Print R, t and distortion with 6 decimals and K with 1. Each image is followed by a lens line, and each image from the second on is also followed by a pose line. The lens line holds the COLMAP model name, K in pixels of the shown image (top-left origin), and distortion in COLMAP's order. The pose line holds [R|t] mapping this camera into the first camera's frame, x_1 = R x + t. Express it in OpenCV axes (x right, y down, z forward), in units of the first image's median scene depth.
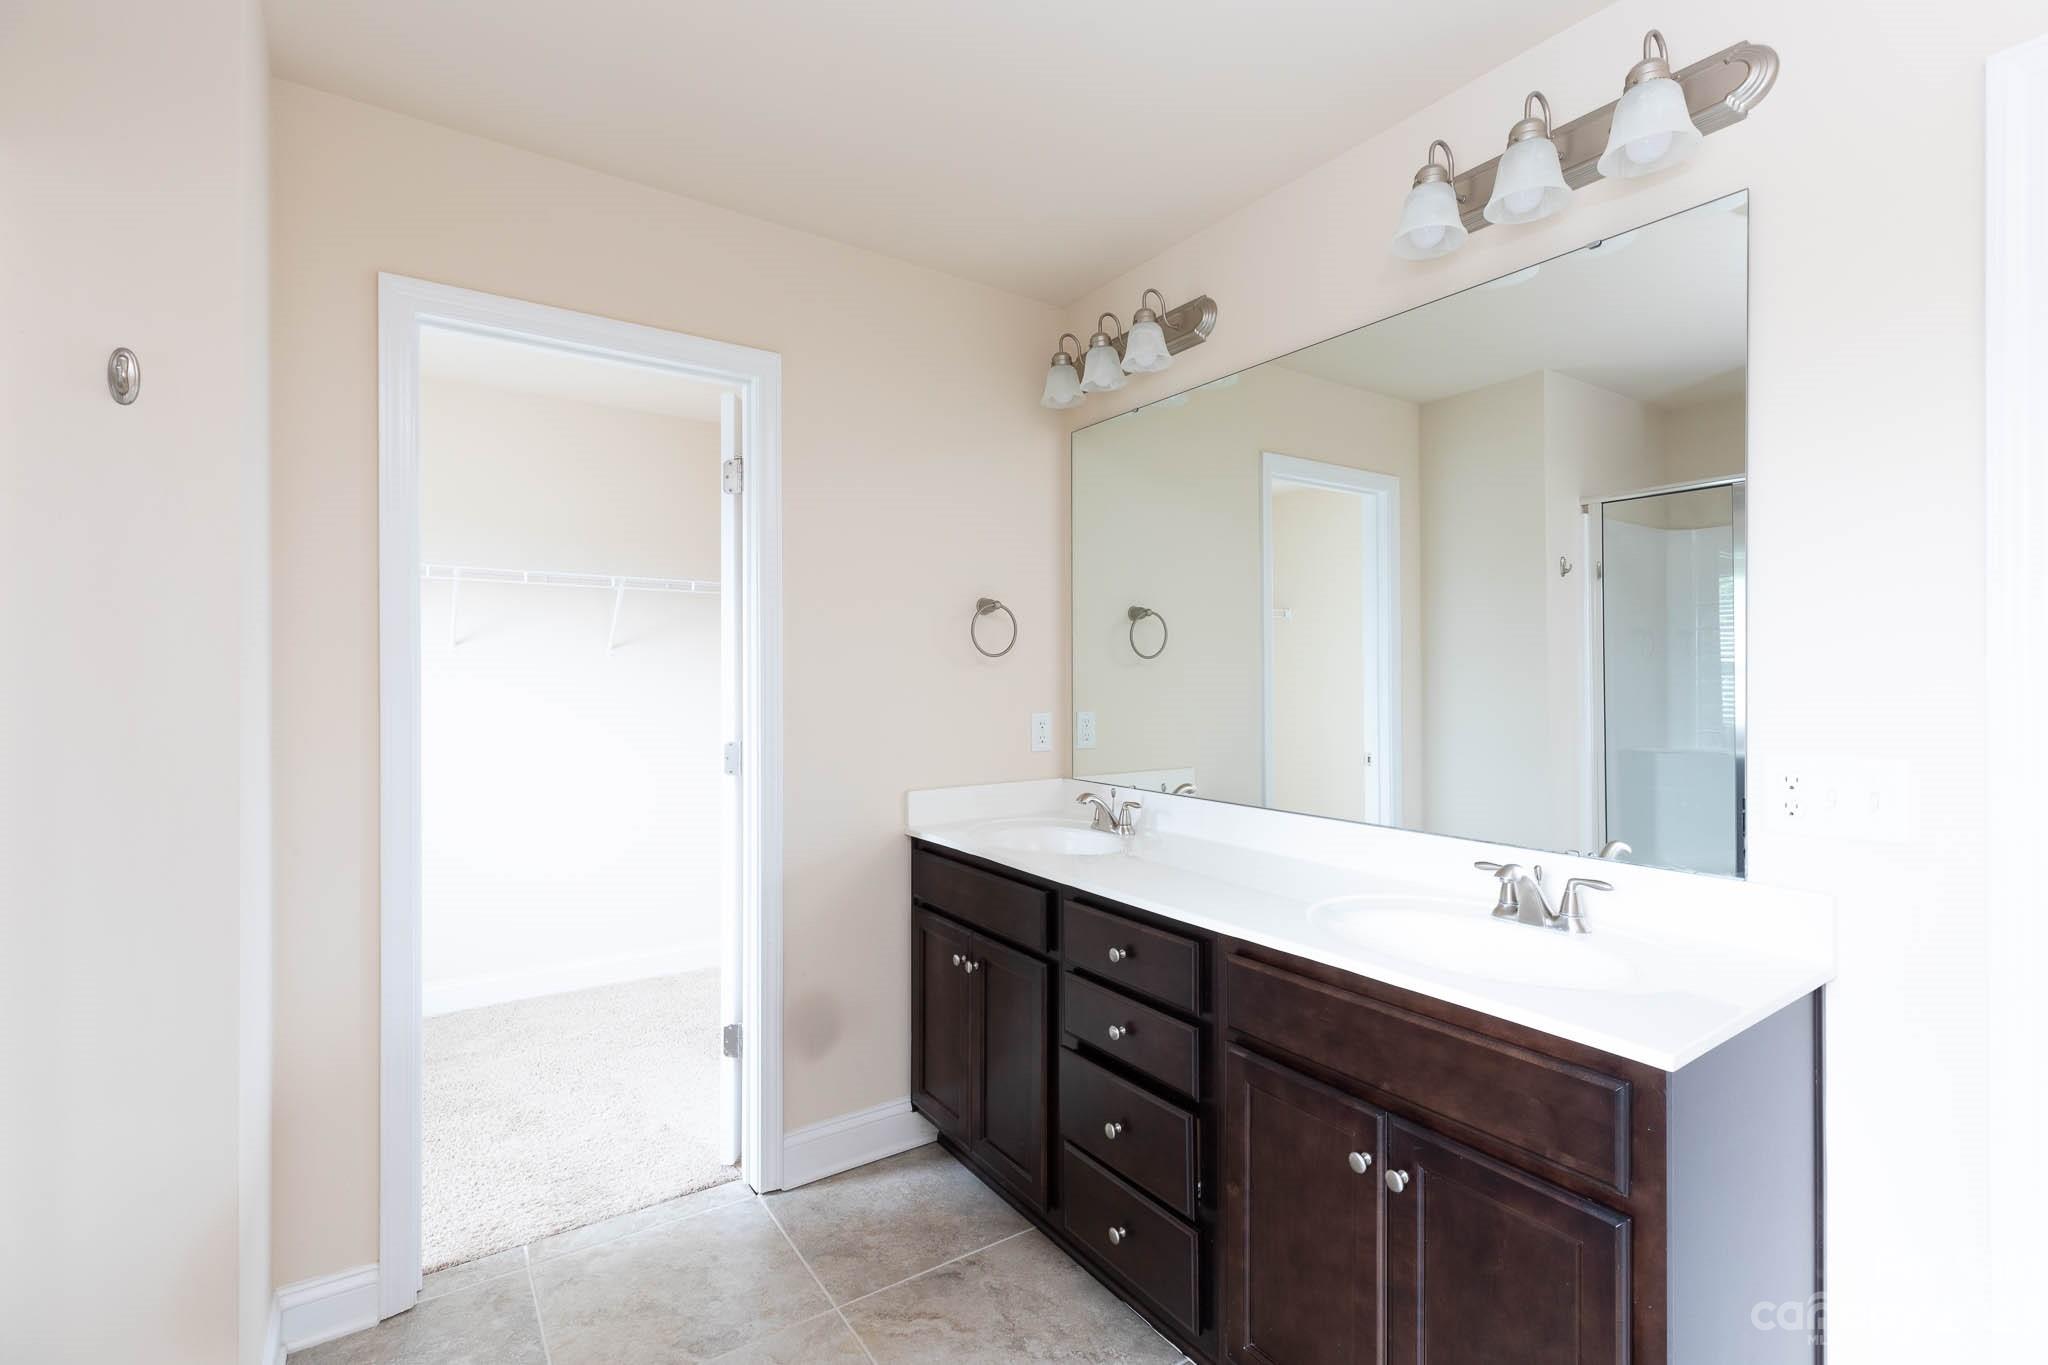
lens RADIAL K [[916.5, 0, 1024.4], [0, 916.5, 678.1], [0, 0, 1]] dist [0.000089, -0.000121]
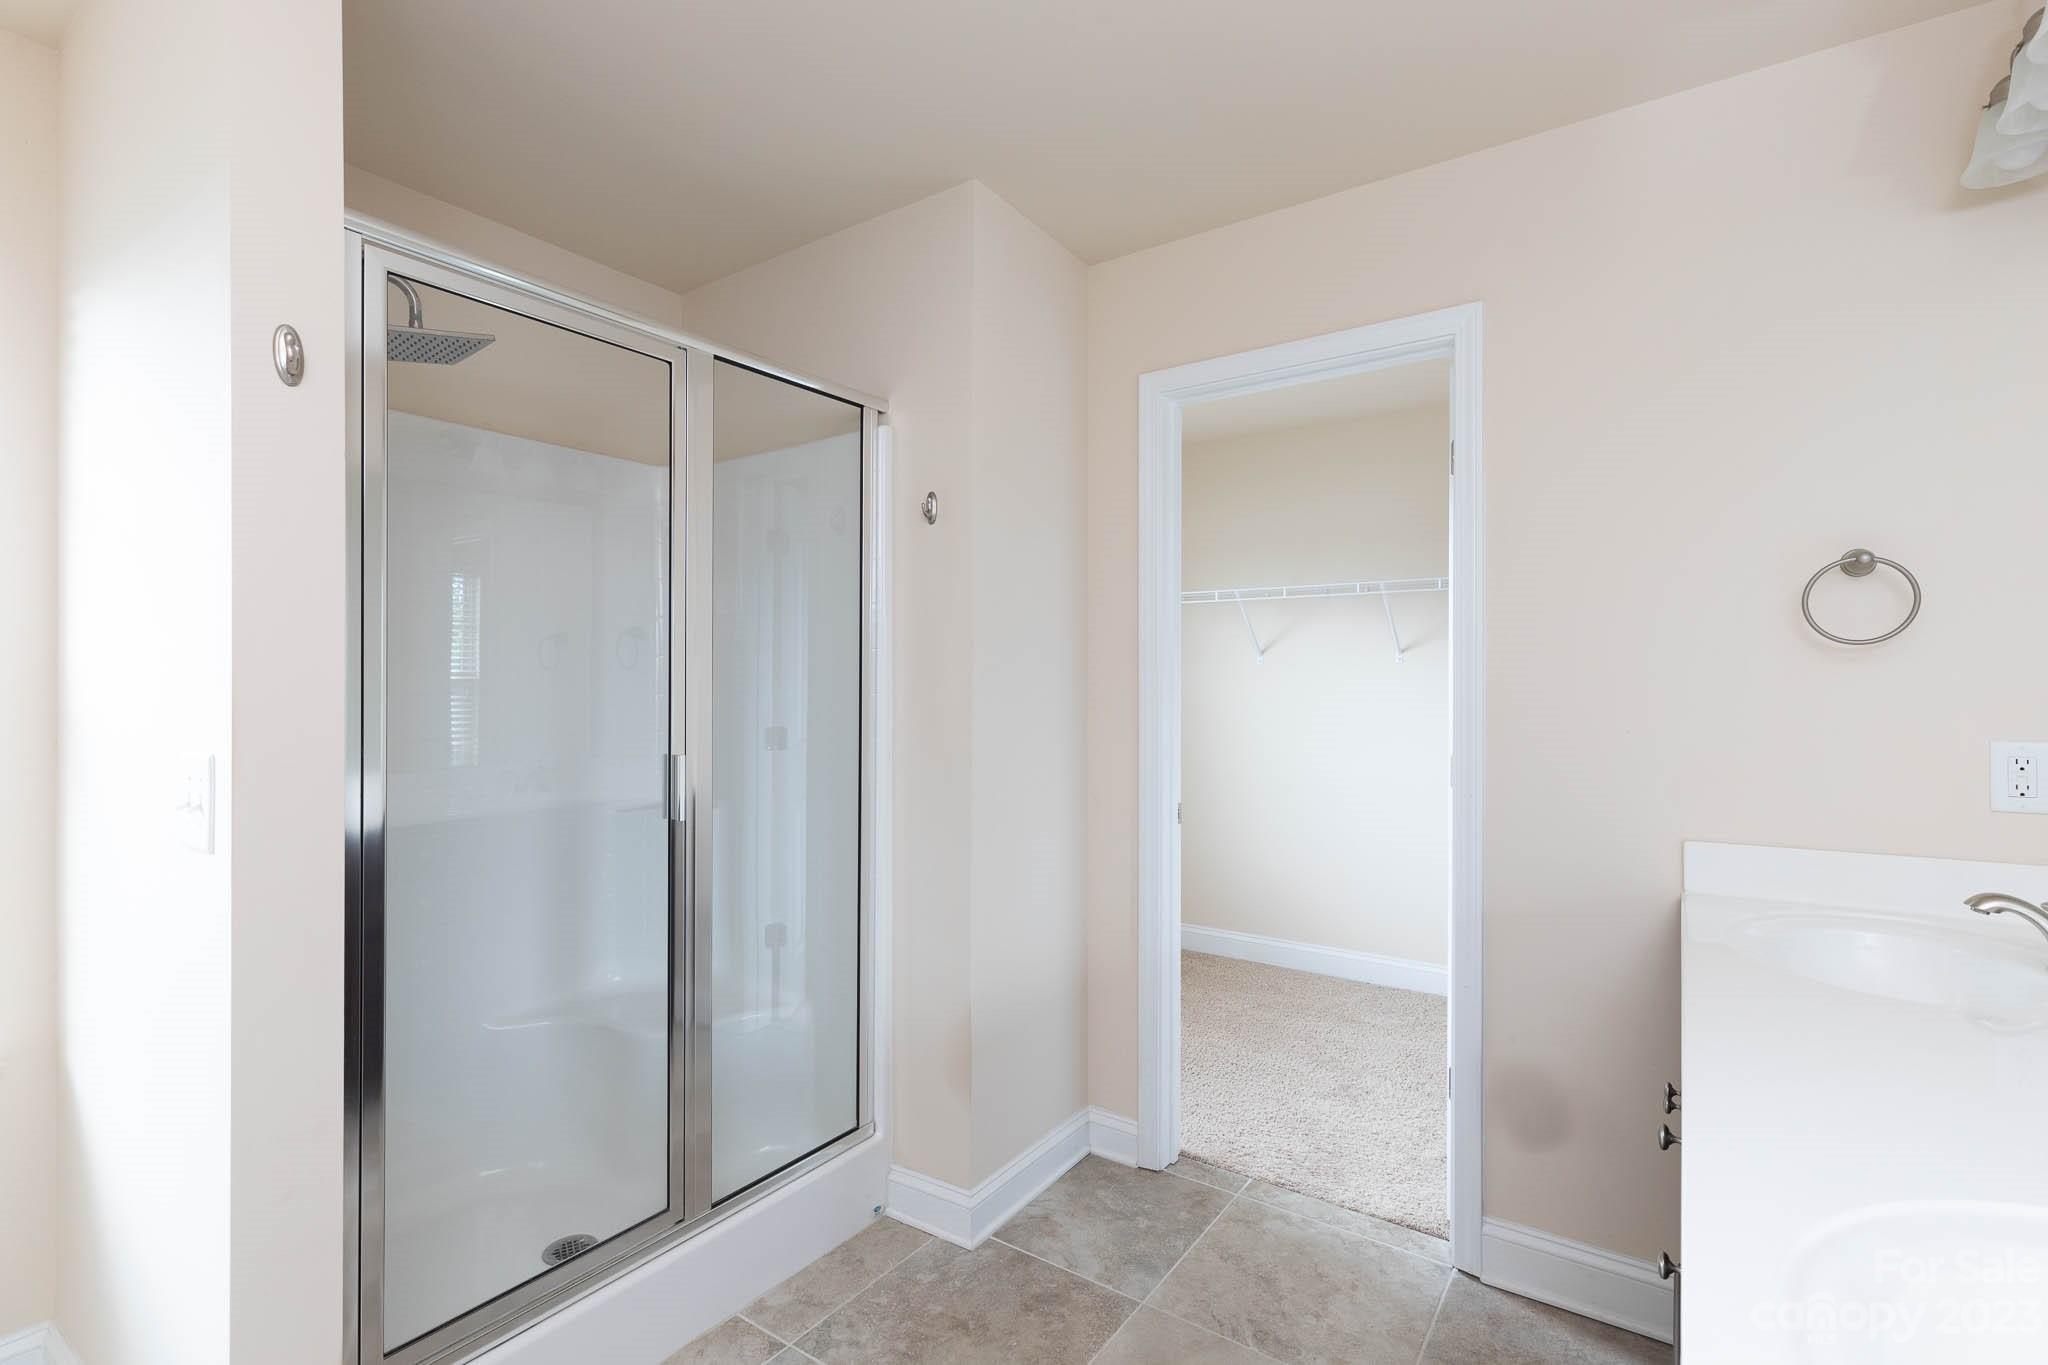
lens RADIAL K [[932.1, 0, 1024.0], [0, 932.1, 682.5], [0, 0, 1]] dist [-0.000090, 0.000029]
pose [[0.348715, -0.002900, -0.937224, 0.450827], [0.003300, 0.999993, -0.001867, 0.001054], [0.937223, -0.002442, 0.348722, 0.332728]]
